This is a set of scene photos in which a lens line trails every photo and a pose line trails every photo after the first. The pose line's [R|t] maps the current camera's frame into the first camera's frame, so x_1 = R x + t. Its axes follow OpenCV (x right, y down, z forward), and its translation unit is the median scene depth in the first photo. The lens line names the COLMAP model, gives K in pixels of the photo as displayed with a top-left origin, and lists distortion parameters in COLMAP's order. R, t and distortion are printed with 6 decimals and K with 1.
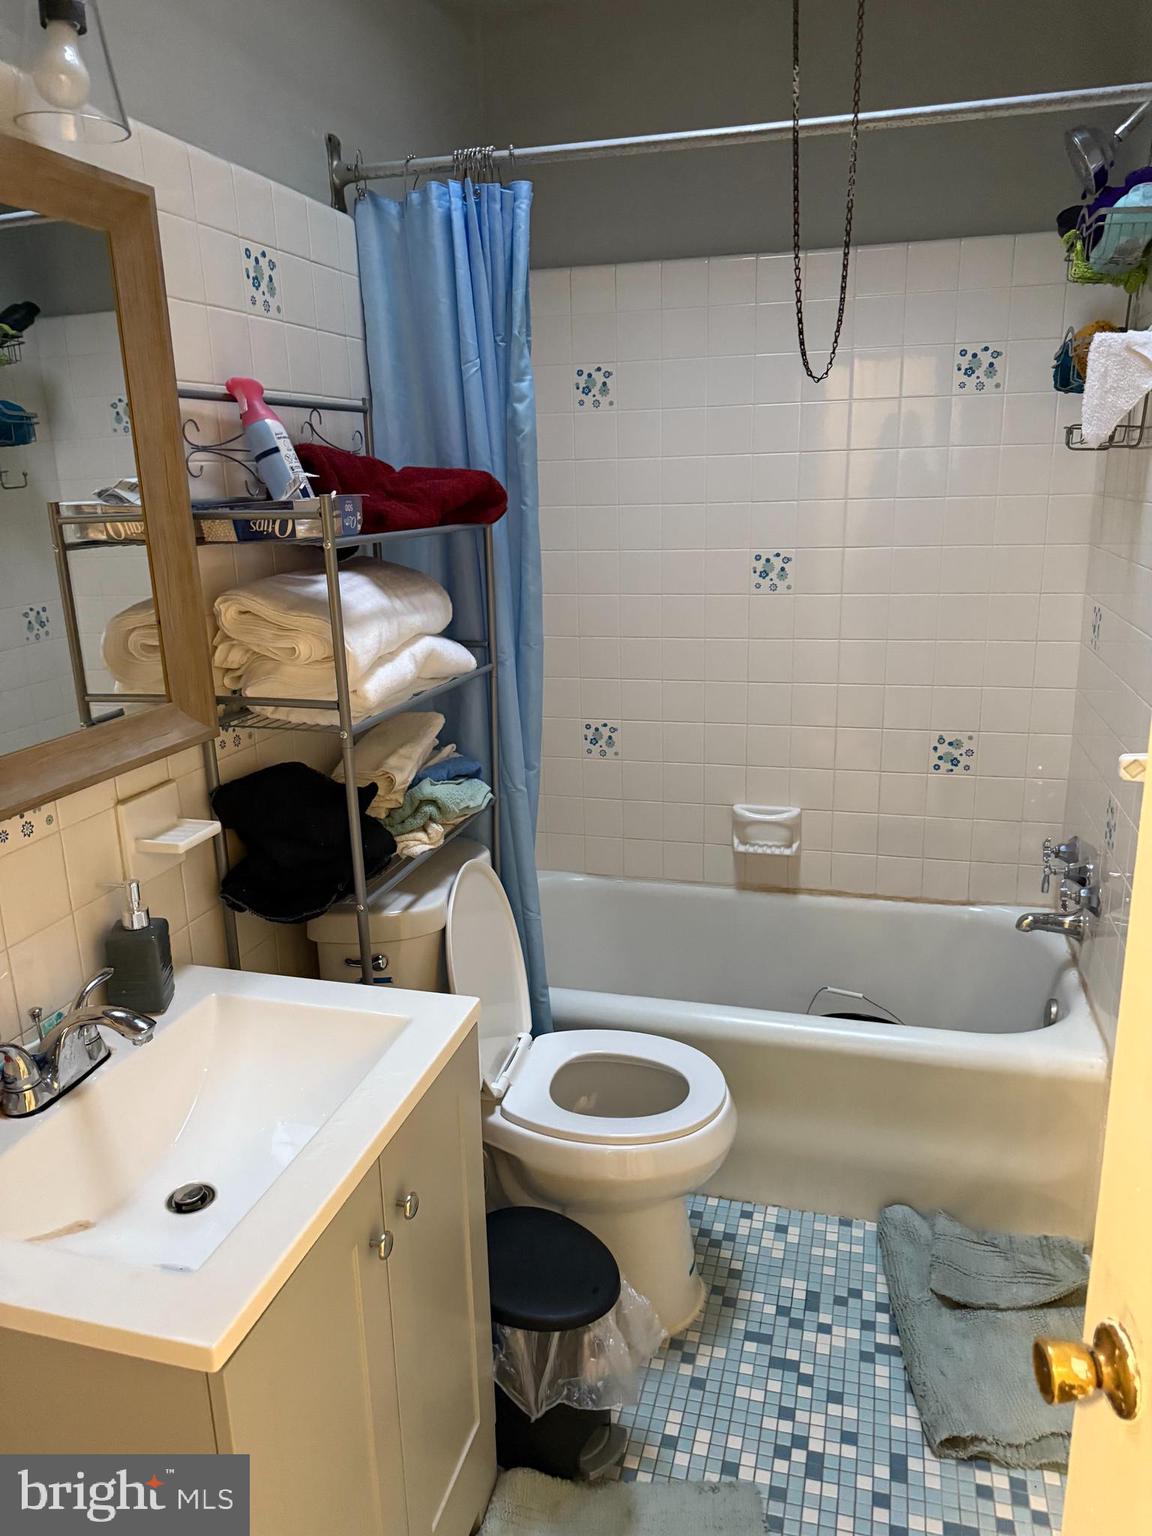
lens RADIAL K [[1098.4, 0, 572.0], [0, 1098.4, 760.3], [0, 0, 1]] dist [0.058728, -0.074401]
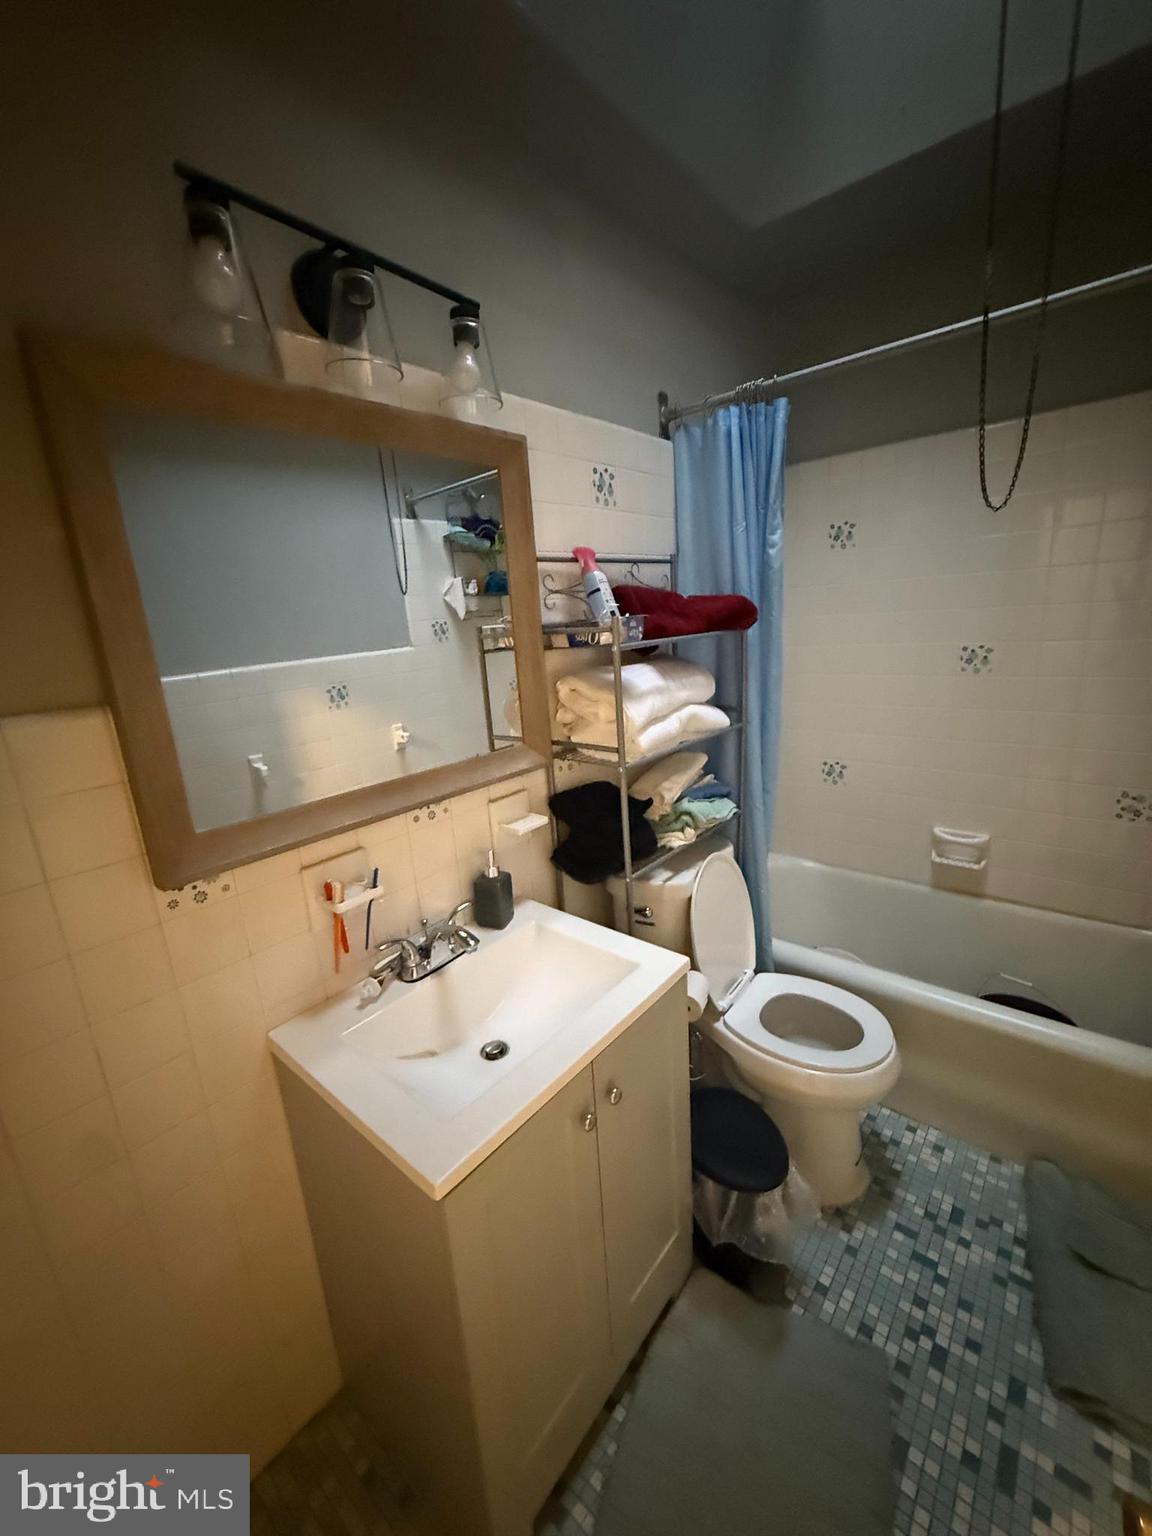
lens RADIAL K [[616.3, 0, 573.9], [0, 616.3, 763.2], [0, 0, 1]] dist [0.000231, 0.000112]
pose [[0.906514, 0.064537, -0.417214, 0.082661], [-0.062774, 0.997866, 0.017962, -0.037774], [0.417483, 0.009907, 0.908631, 0.153815]]
